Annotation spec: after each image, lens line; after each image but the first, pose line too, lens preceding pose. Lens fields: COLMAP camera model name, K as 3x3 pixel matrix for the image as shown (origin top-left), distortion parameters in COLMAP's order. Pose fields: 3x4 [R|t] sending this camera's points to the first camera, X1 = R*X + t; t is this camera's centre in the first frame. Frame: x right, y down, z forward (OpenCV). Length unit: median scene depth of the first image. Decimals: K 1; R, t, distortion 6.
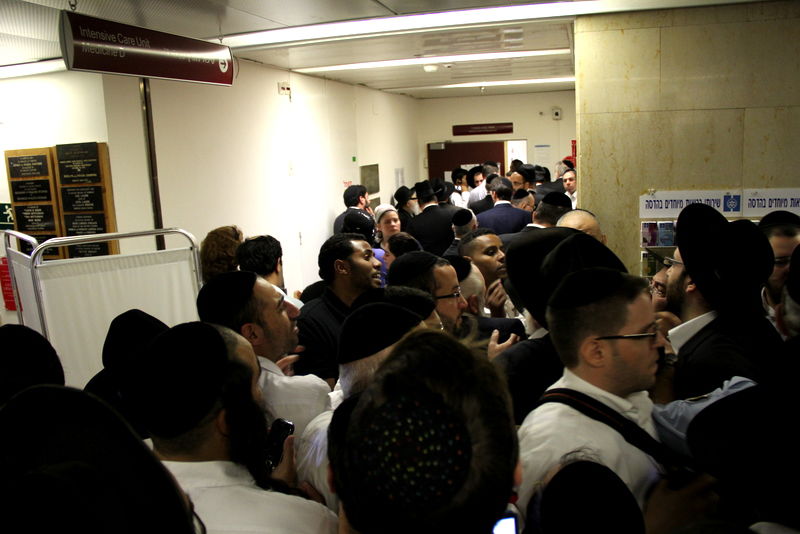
lens RADIAL K [[661.4, 0, 399.9], [0, 661.4, 269.4], [0, 0, 1]] dist [-0.131460, 0.023264]
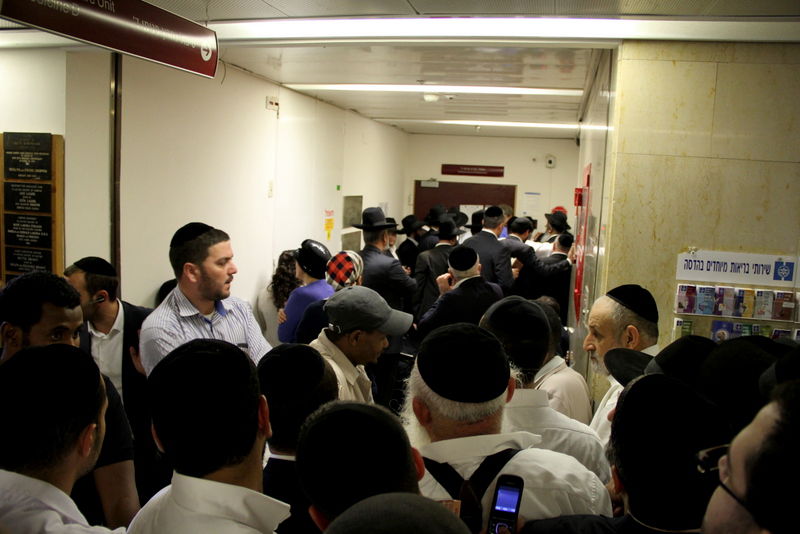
lens RADIAL K [[661.4, 0, 398.1], [0, 661.4, 266.6], [0, 0, 1]] dist [-0.131460, 0.023264]
pose [[0.995082, 0.090397, 0.040488, -0.027287], [-0.087760, 0.994163, -0.062751, -0.008269], [-0.045924, 0.058889, 0.997208, 0.136331]]
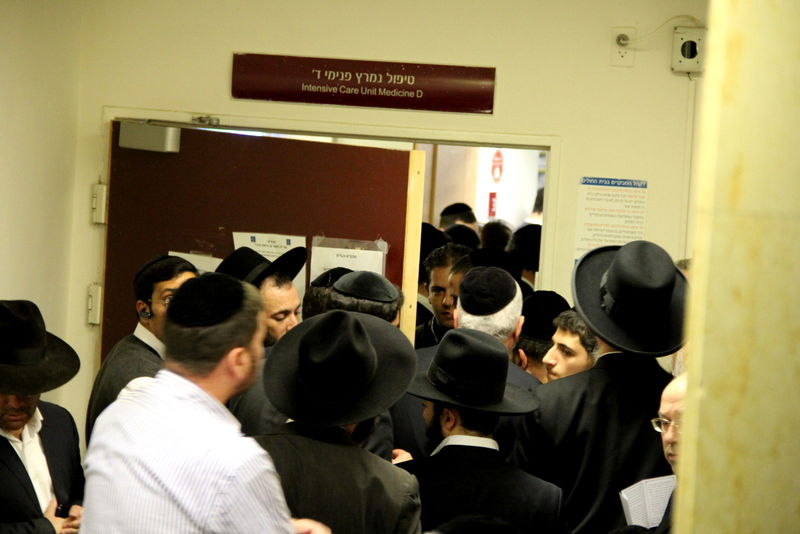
lens RADIAL K [[3988.1, 0, 399.7], [0, 3988.1, 267.2], [0, 0, 1]] dist [1.281481, 0.000000]
pose [[0.972572, 0.101860, 0.209115, -0.419539], [-0.067165, 0.983703, -0.166785, 0.229174], [-0.222695, 0.148165, 0.963563, -0.950224]]
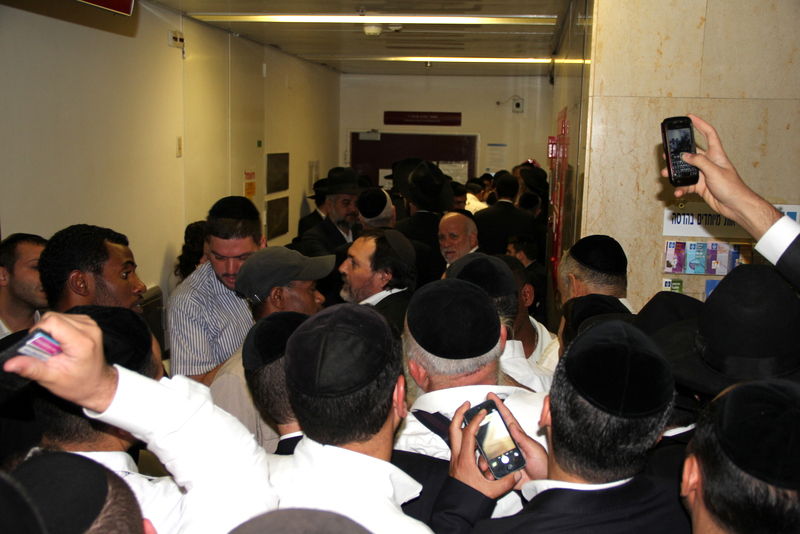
lens RADIAL K [[845.8, 0, 402.4], [0, 845.8, 271.3], [0, 0, 1]] dist [-0.020841, 0.000000]
pose [[0.990046, 0.052894, 0.130425, -0.054994], [-0.048683, 0.998192, -0.035265, 0.011585], [-0.132055, 0.028565, 0.990831, 0.040275]]
